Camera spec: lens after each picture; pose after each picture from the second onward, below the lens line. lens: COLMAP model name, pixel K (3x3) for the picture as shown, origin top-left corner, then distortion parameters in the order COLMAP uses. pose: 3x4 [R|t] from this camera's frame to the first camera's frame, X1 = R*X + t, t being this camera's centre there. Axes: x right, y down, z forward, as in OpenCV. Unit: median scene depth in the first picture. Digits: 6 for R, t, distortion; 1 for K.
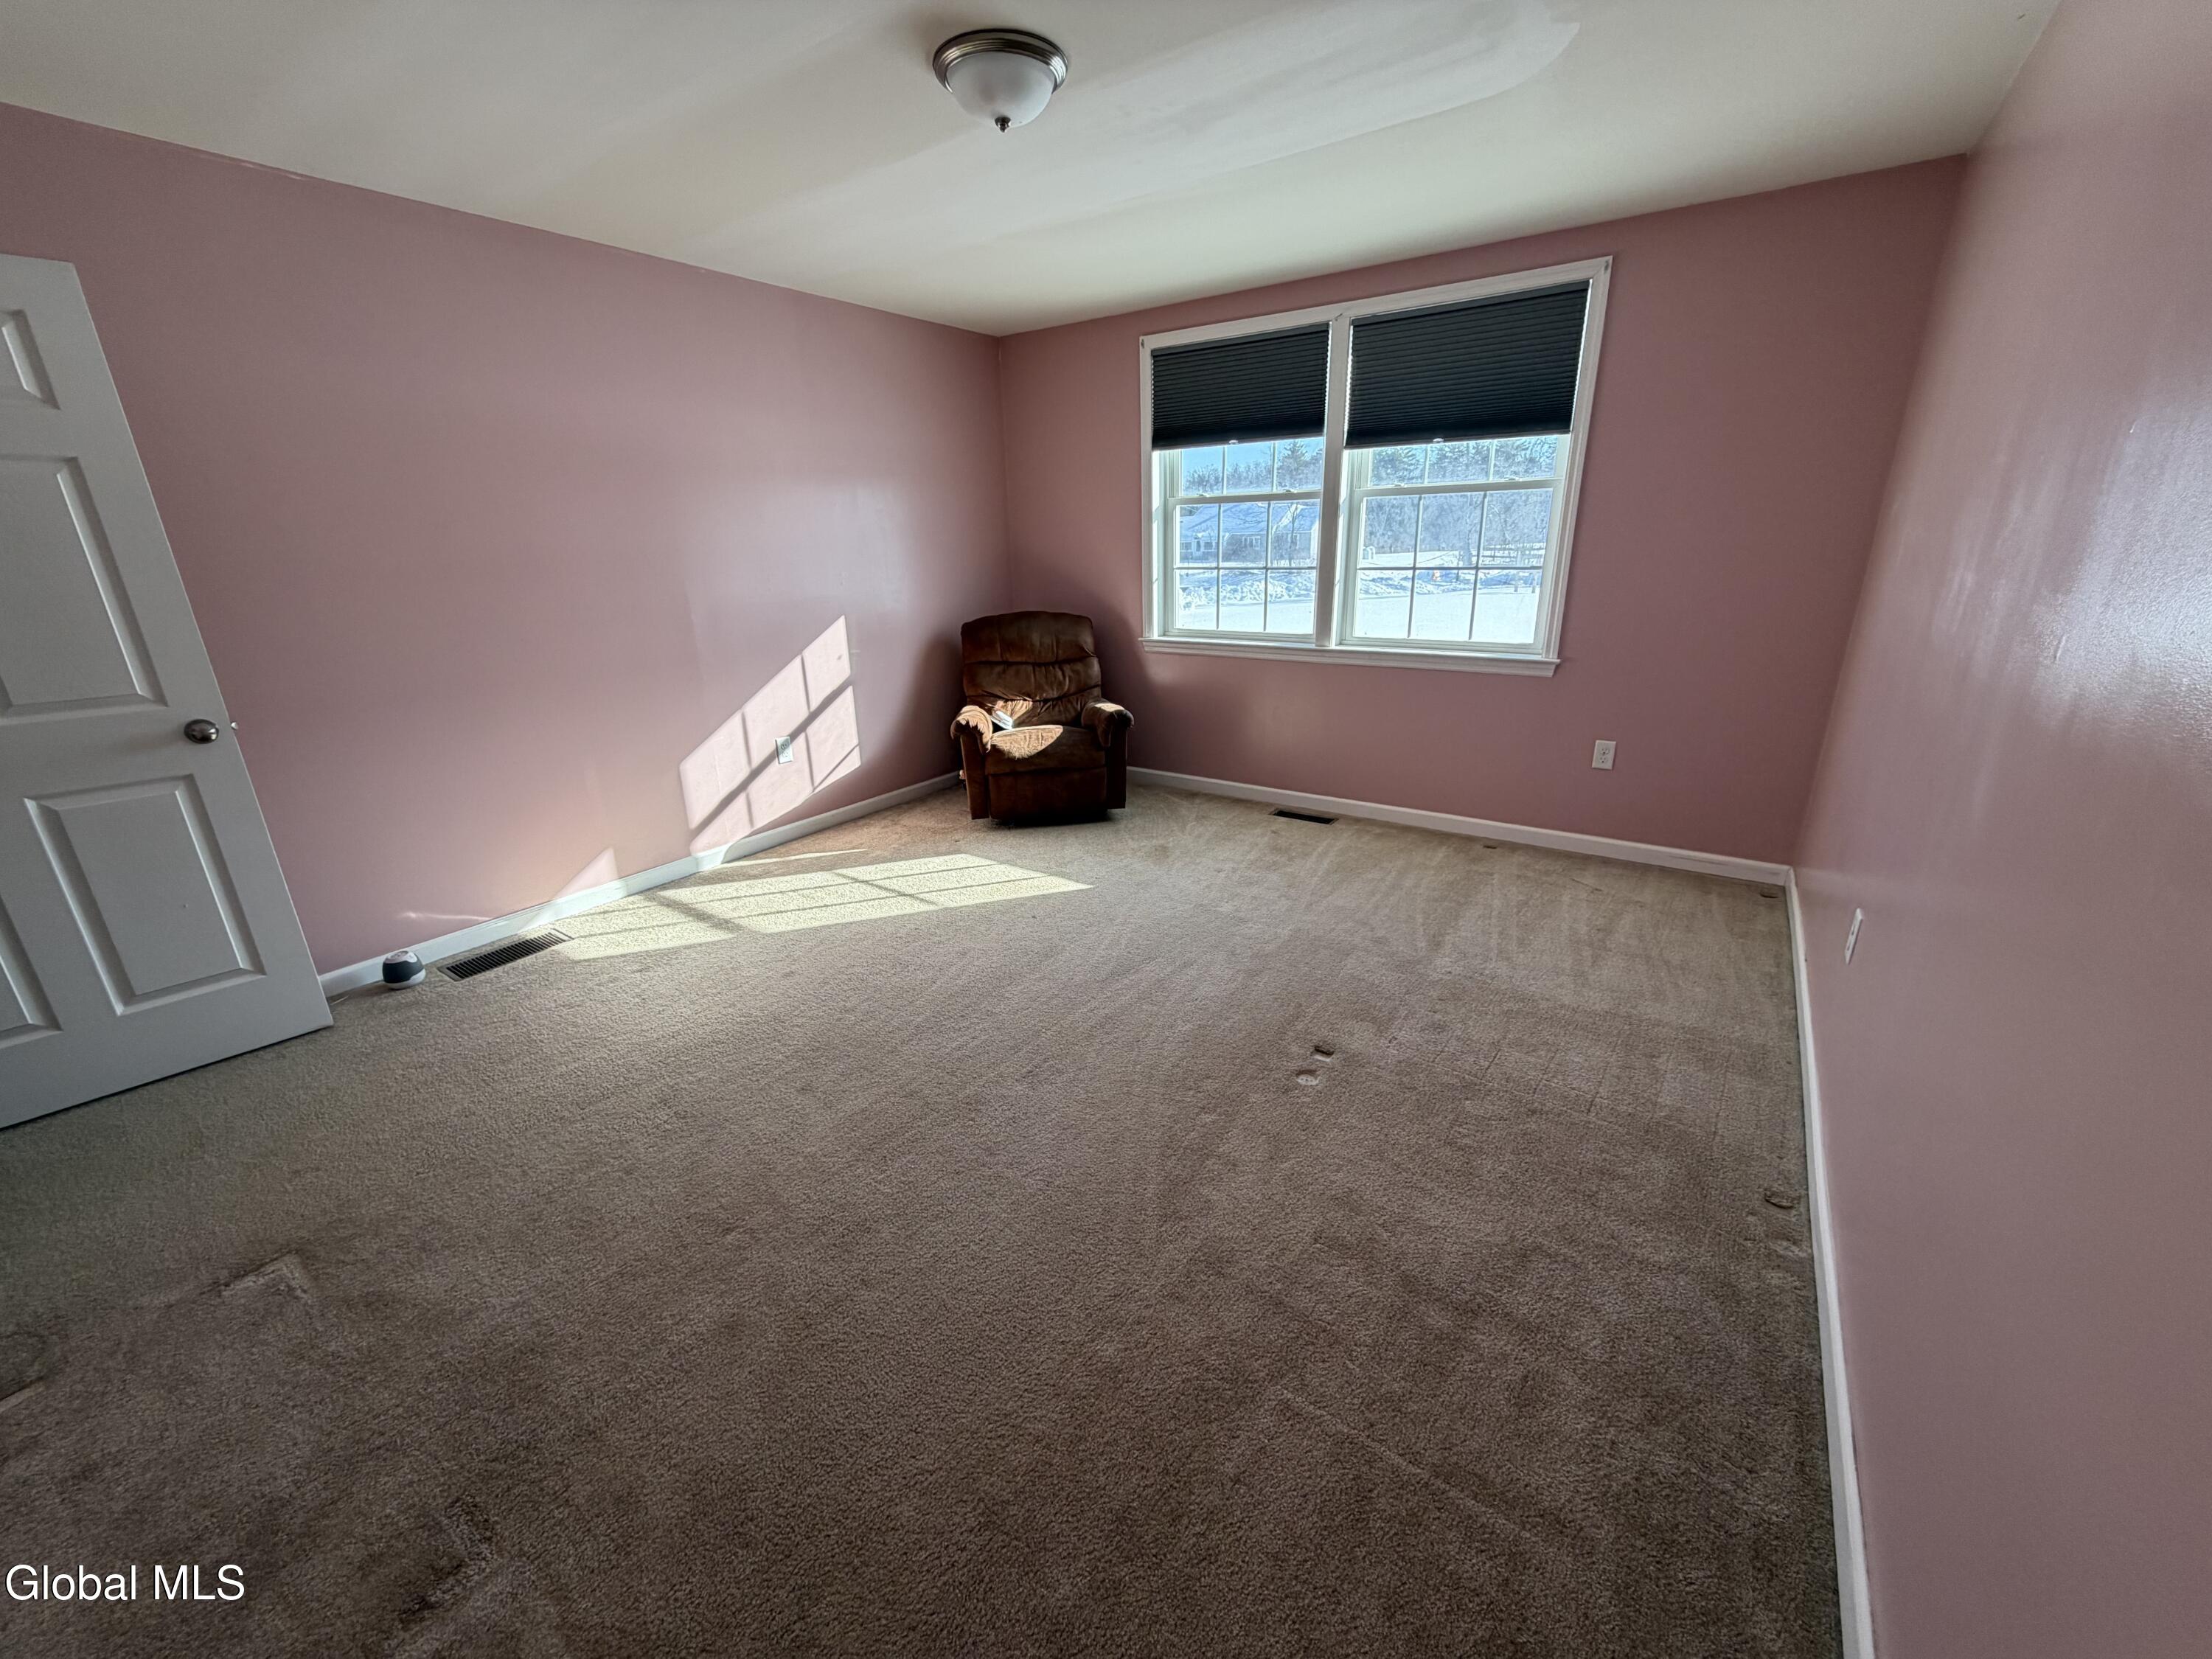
lens RADIAL K [[880.0, 0, 1097.7], [0, 880.0, 830.5], [0, 0, 1]] dist [-0.000105, -0.000442]
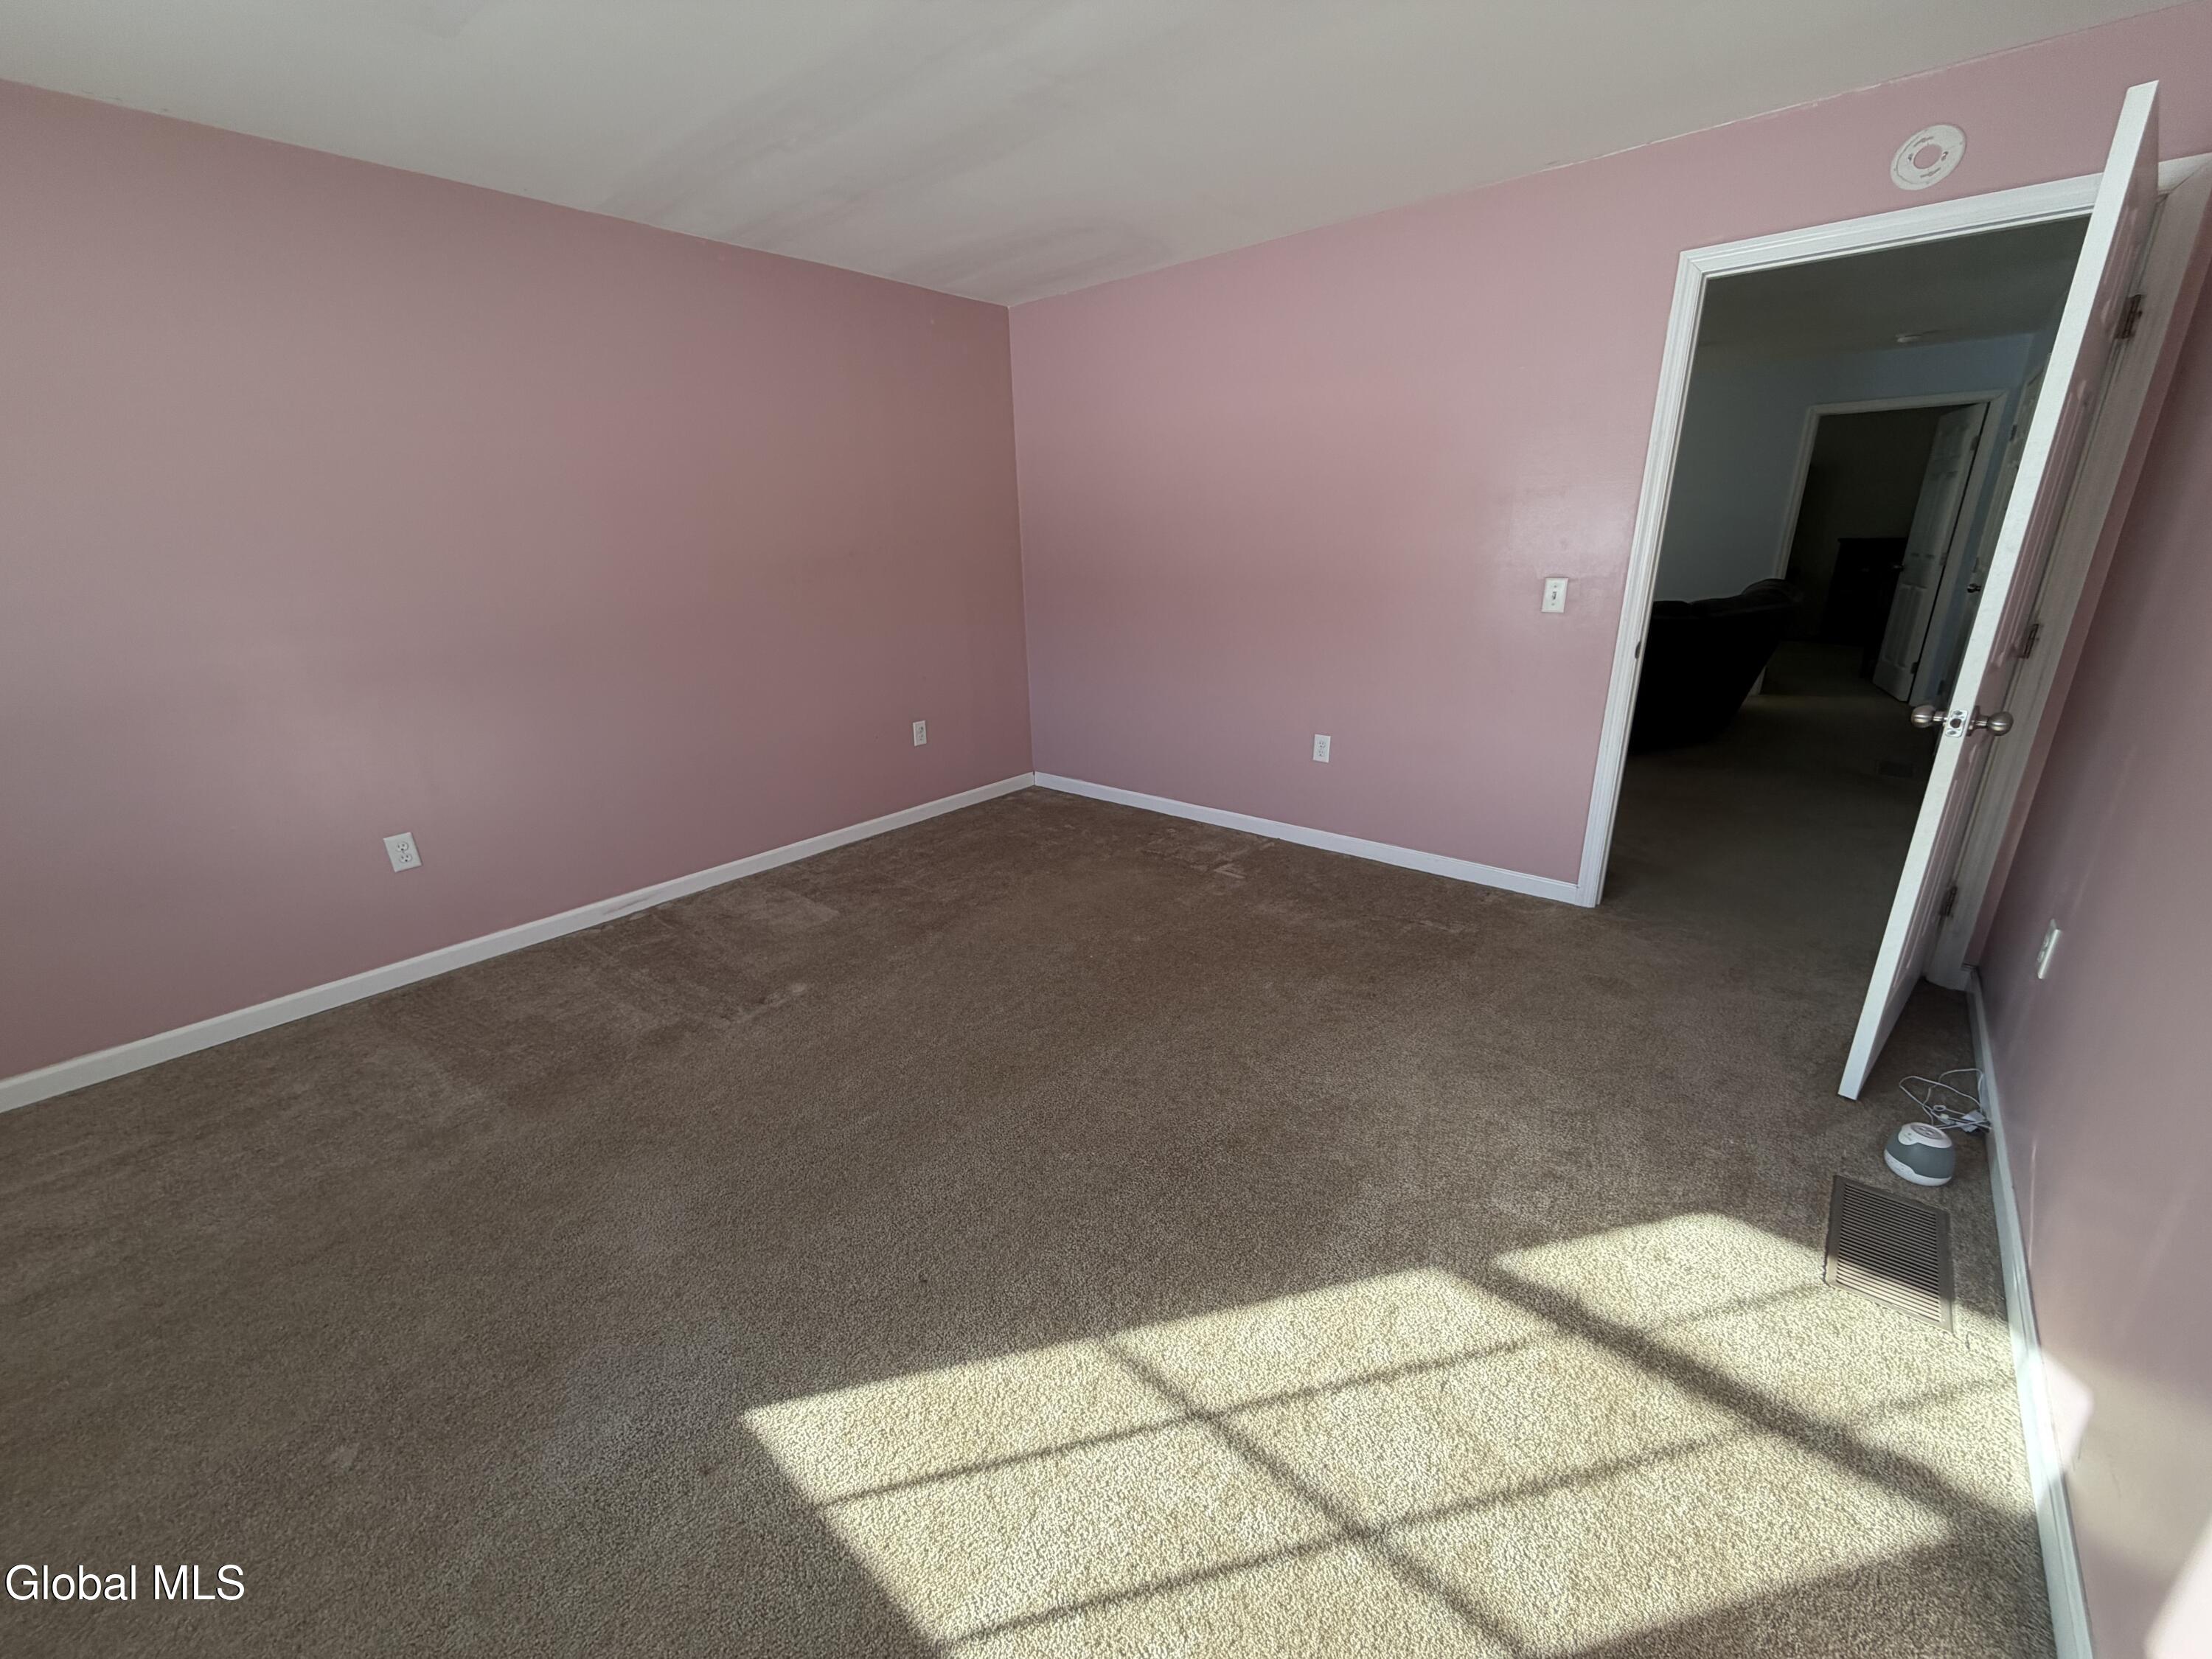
lens RADIAL K [[880.0, 0, 1097.7], [0, 880.0, 830.5], [0, 0, 1]] dist [-0.000105, -0.000442]
pose [[-0.993276, 0.001861, 0.115753, -0.218398], [0.070132, 0.805189, 0.588857, -0.376086], [-0.092107, 0.593015, -0.799906, 1.176490]]
